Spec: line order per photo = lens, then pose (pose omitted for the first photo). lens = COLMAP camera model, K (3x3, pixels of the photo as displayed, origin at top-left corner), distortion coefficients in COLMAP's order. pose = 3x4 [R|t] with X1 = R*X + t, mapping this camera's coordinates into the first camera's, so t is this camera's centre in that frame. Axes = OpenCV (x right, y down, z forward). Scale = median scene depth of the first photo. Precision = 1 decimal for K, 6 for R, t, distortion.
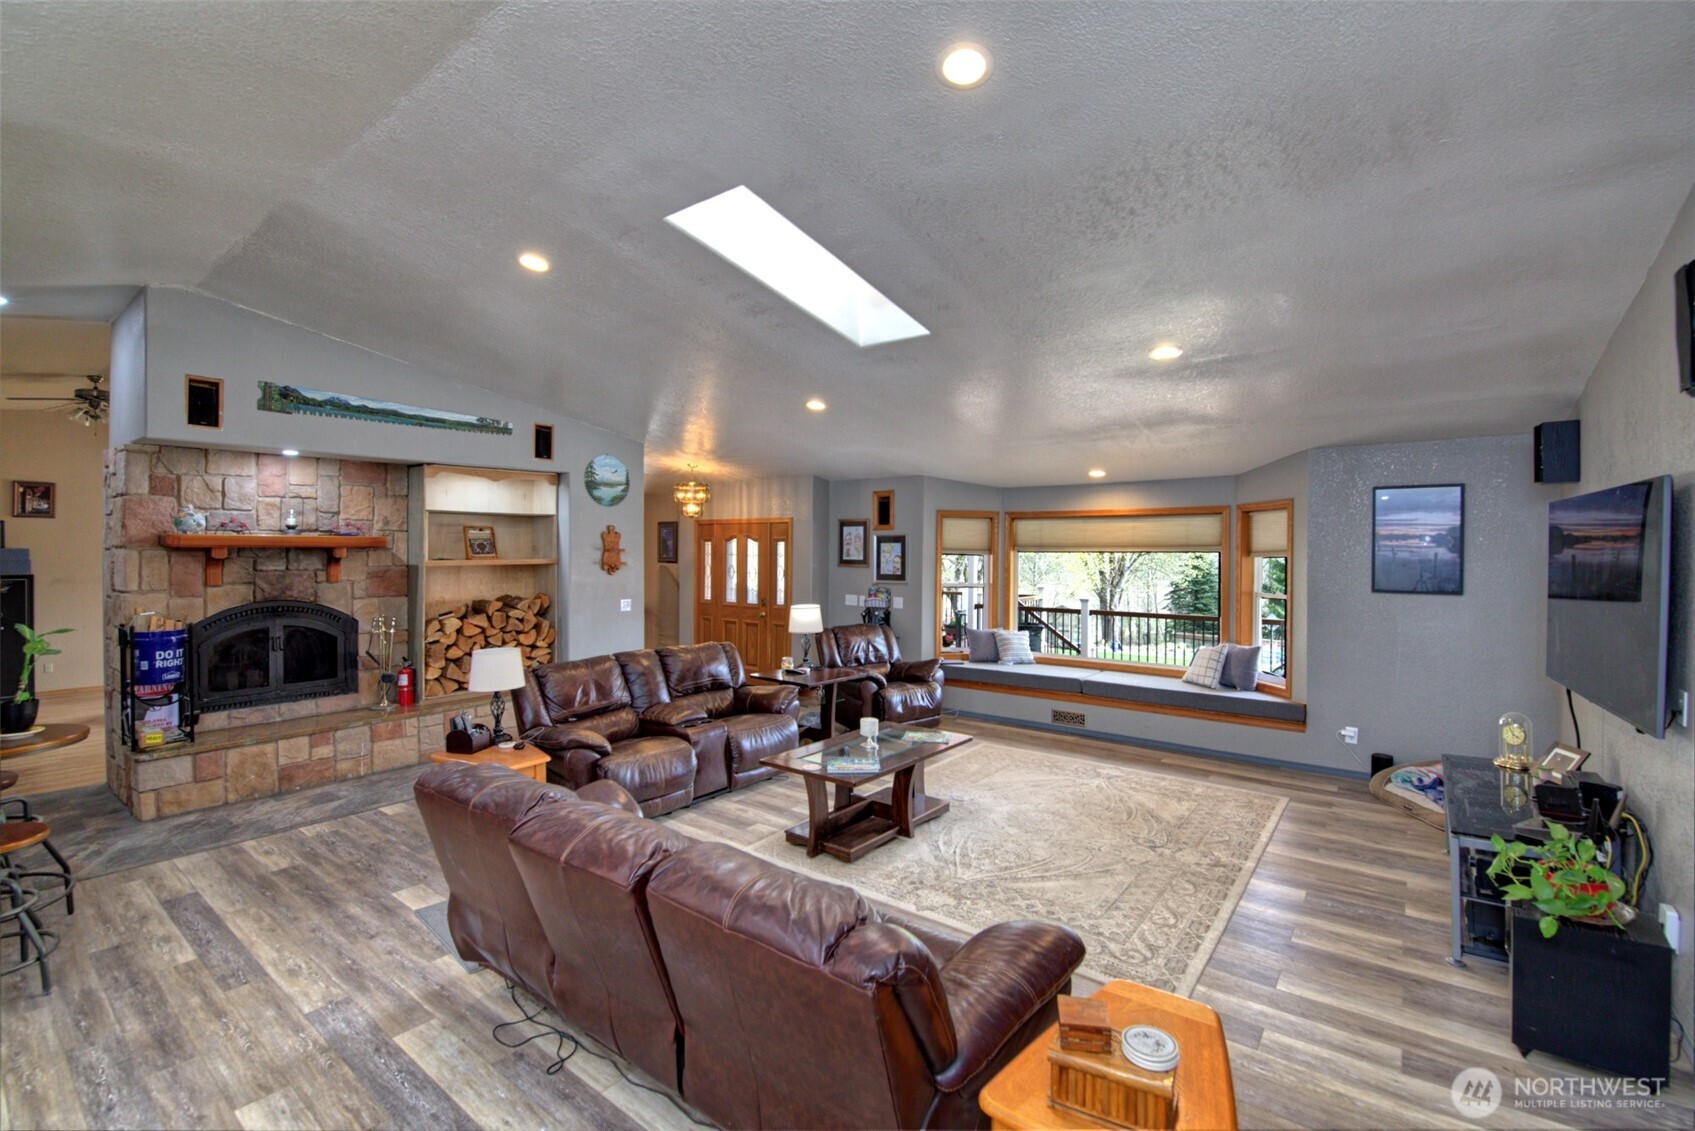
lens RADIAL K [[732.9, 0, 849.6], [0, 732.9, 561.4], [0, 0, 1]] dist [0.004280, -0.000970]
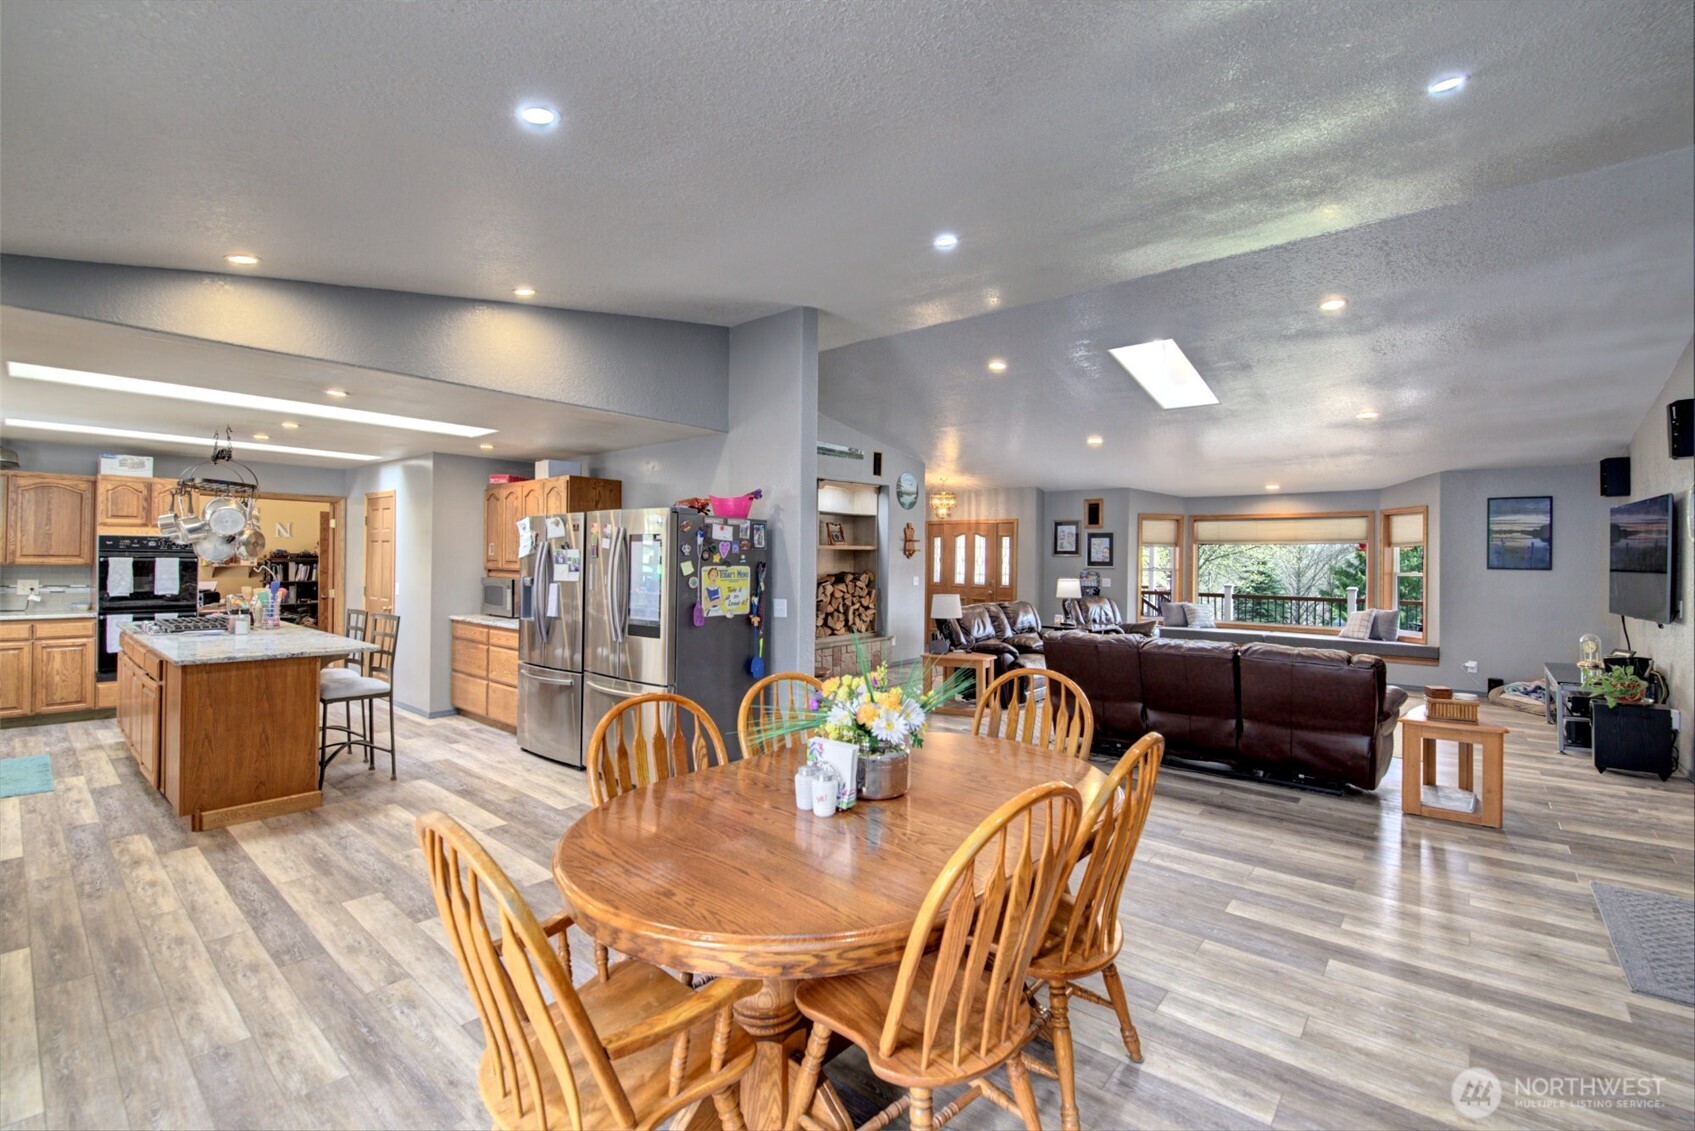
lens RADIAL K [[732.9, 0, 855.7], [0, 732.9, 555.6], [0, 0, 1]] dist [0.004280, -0.000970]
pose [[0.999191, 0.007454, -0.039526, -0.414998], [-0.008179, 0.999801, -0.018200, 0.043184], [0.039382, 0.018508, 0.999053, -0.439003]]
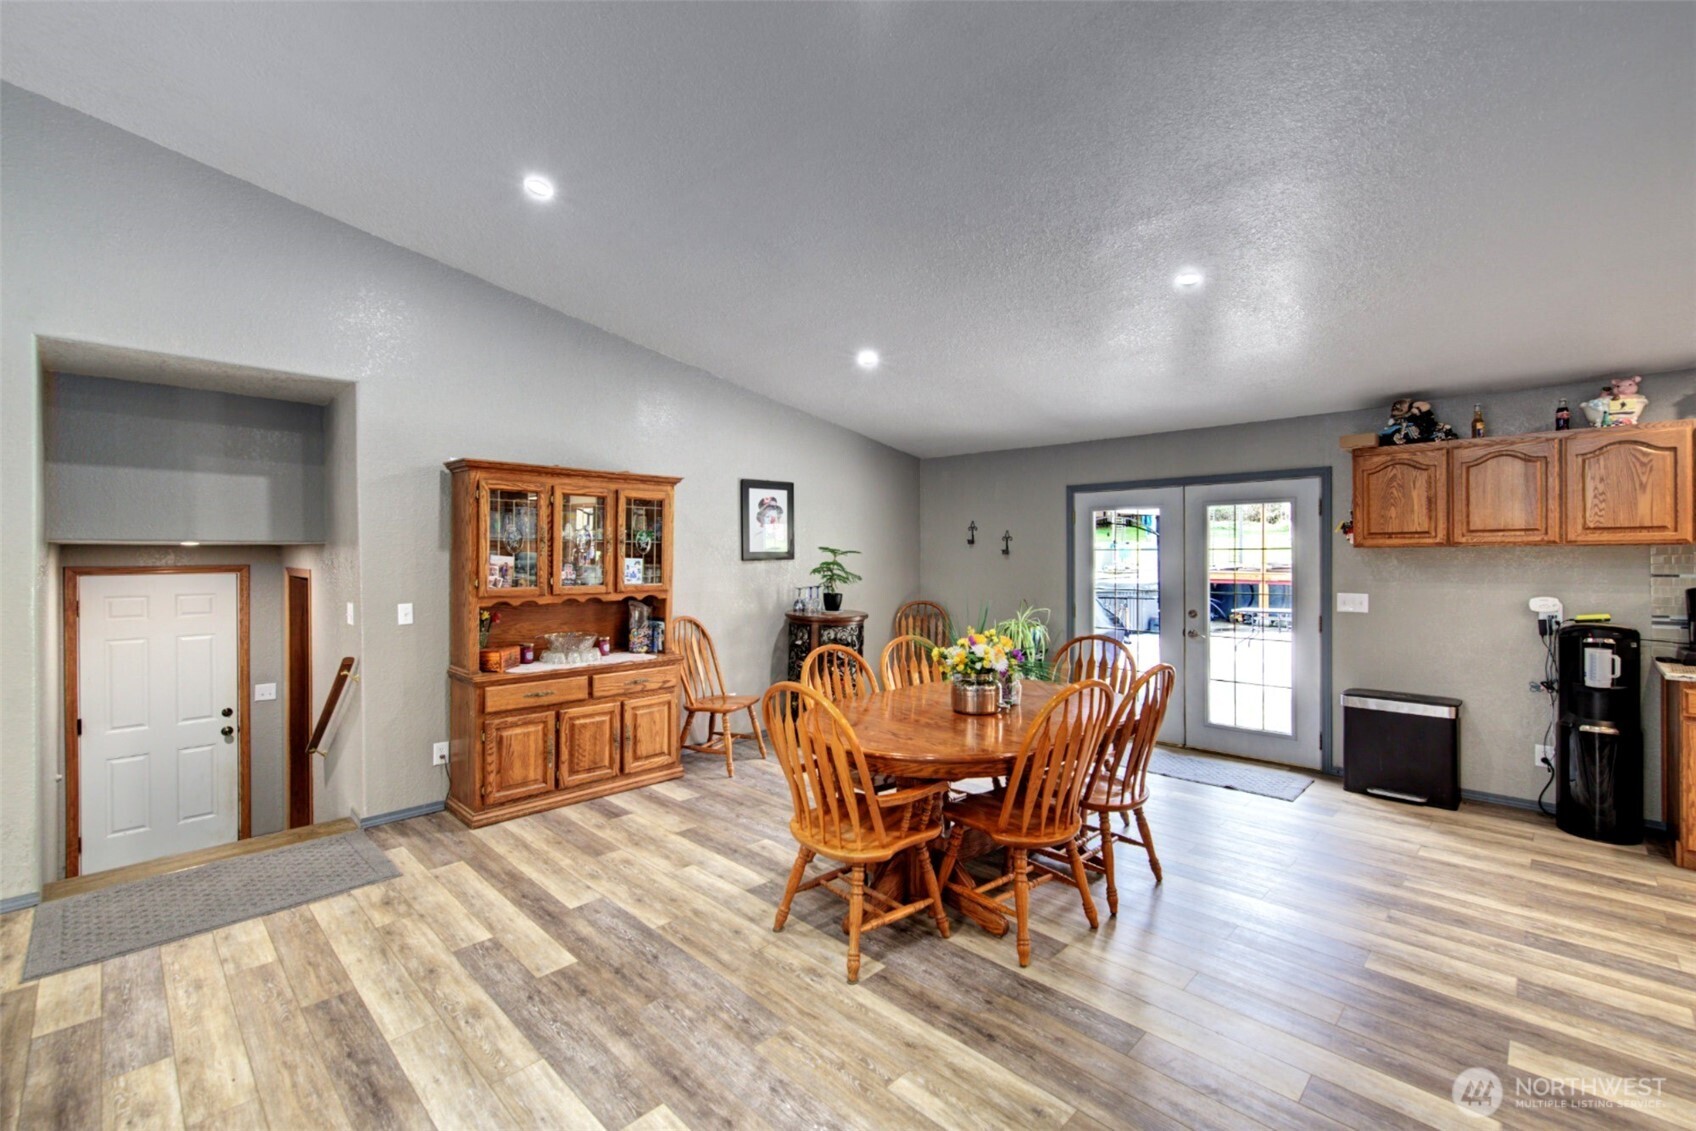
lens RADIAL K [[733.3, 0, 849.3], [0, 733.3, 561.3], [0, 0, 1]] dist [0.004280, -0.000970]
pose [[-0.990751, 0.000902, 0.135690, -0.401797], [0.004948, 0.999553, 0.029481, 0.027286], [-0.135603, 0.029879, -0.990313, 0.437631]]
